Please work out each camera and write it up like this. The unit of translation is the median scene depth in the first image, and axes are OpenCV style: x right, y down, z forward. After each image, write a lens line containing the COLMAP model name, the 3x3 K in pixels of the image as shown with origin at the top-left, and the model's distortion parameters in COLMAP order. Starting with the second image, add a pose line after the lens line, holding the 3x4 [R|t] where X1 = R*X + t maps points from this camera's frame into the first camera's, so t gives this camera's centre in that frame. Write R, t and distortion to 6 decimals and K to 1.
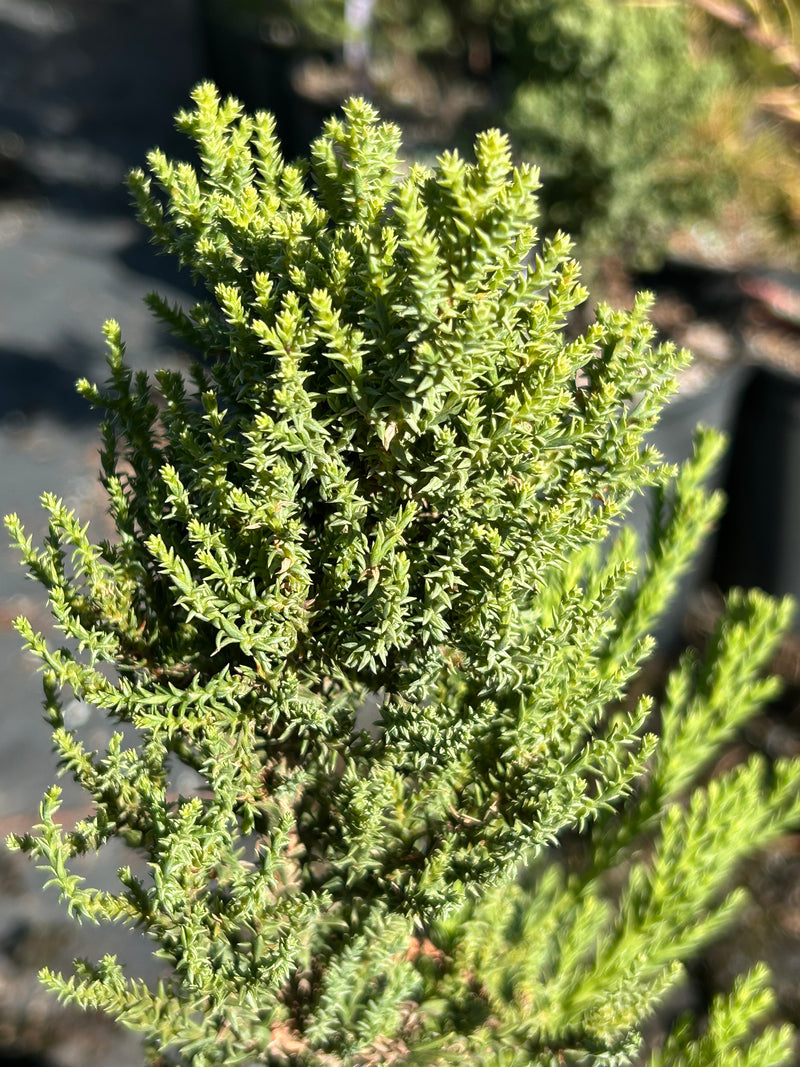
lens RADIAL K [[1775.4, 0, 400.0], [0, 1775.4, 533.5], [0, 0, 1]] dist [0.233001, -0.912612]
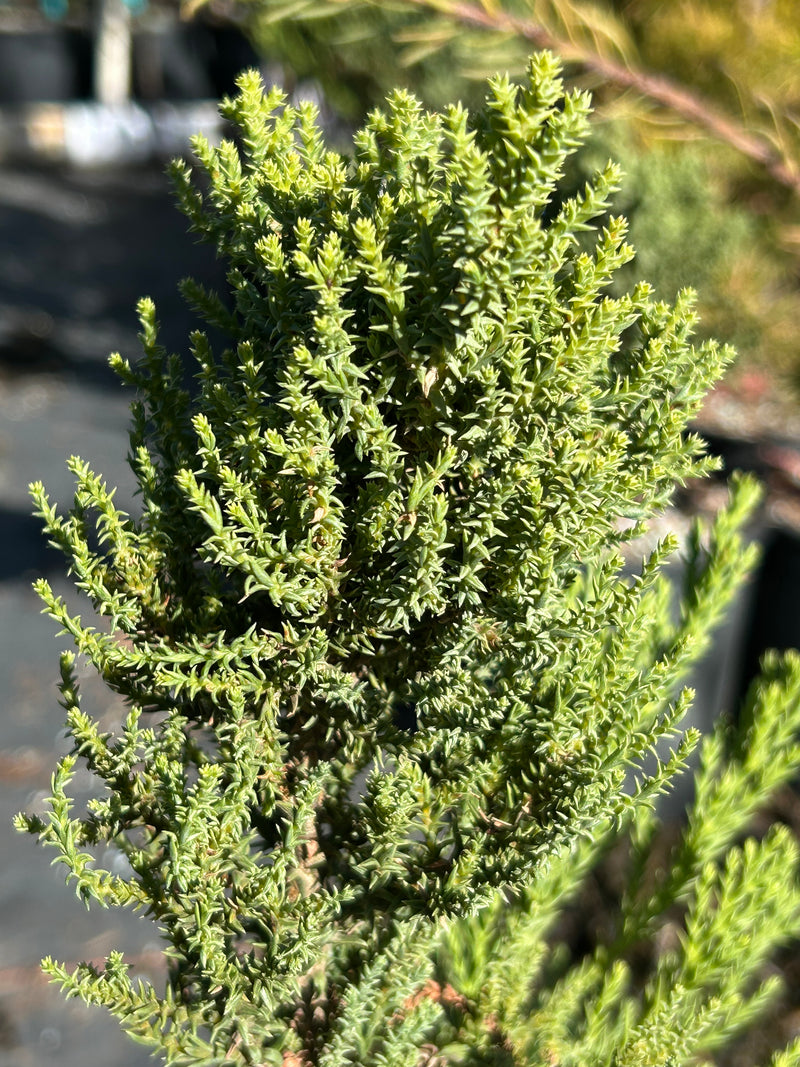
lens RADIAL K [[1775.4, 0, 400.0], [0, 1775.4, 533.5], [0, 0, 1]] dist [0.233001, -0.912612]
pose [[0.999665, 0.024758, -0.007493, -0.011835], [-0.025482, 0.992339, -0.120885, 0.133388], [0.004443, 0.121036, 0.992638, 0.039926]]
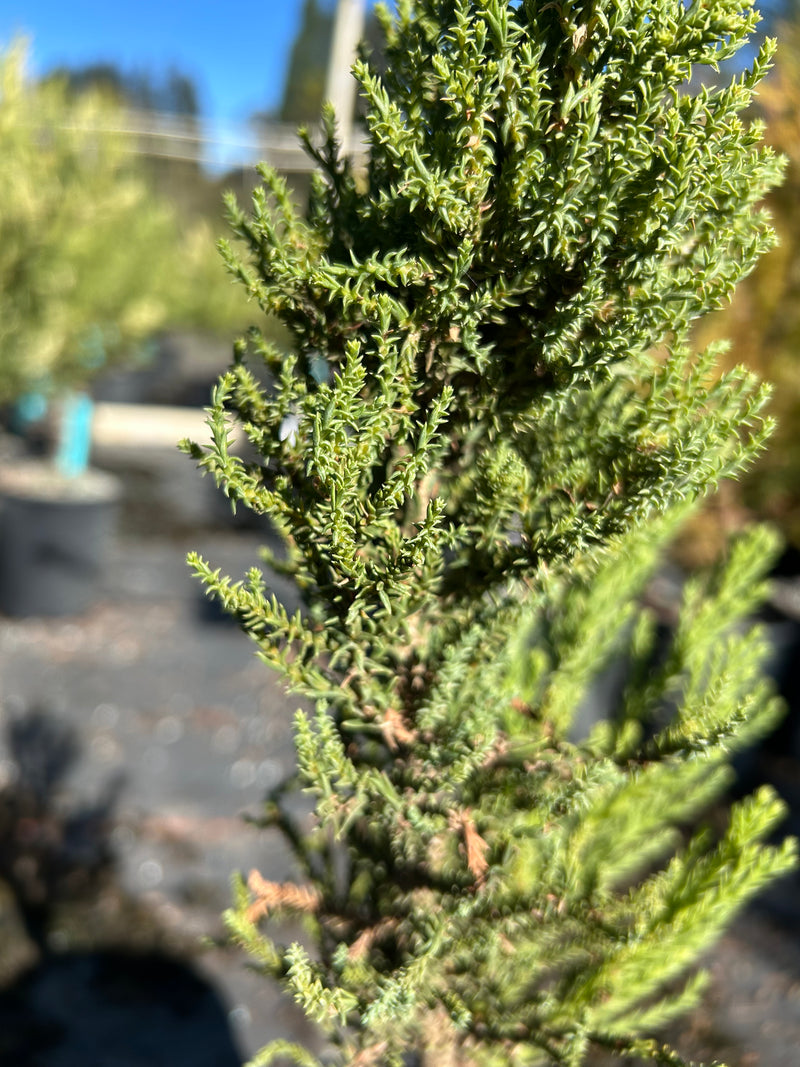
lens RADIAL K [[872.6, 0, 400.0], [0, 872.6, 533.5], [0, 0, 1]] dist [-0.013415, -0.009156]
pose [[0.994398, 0.096750, -0.042558, -0.058545], [-0.104760, 0.955641, -0.275275, 0.365680], [0.014038, 0.278191, 0.960423, 0.520411]]
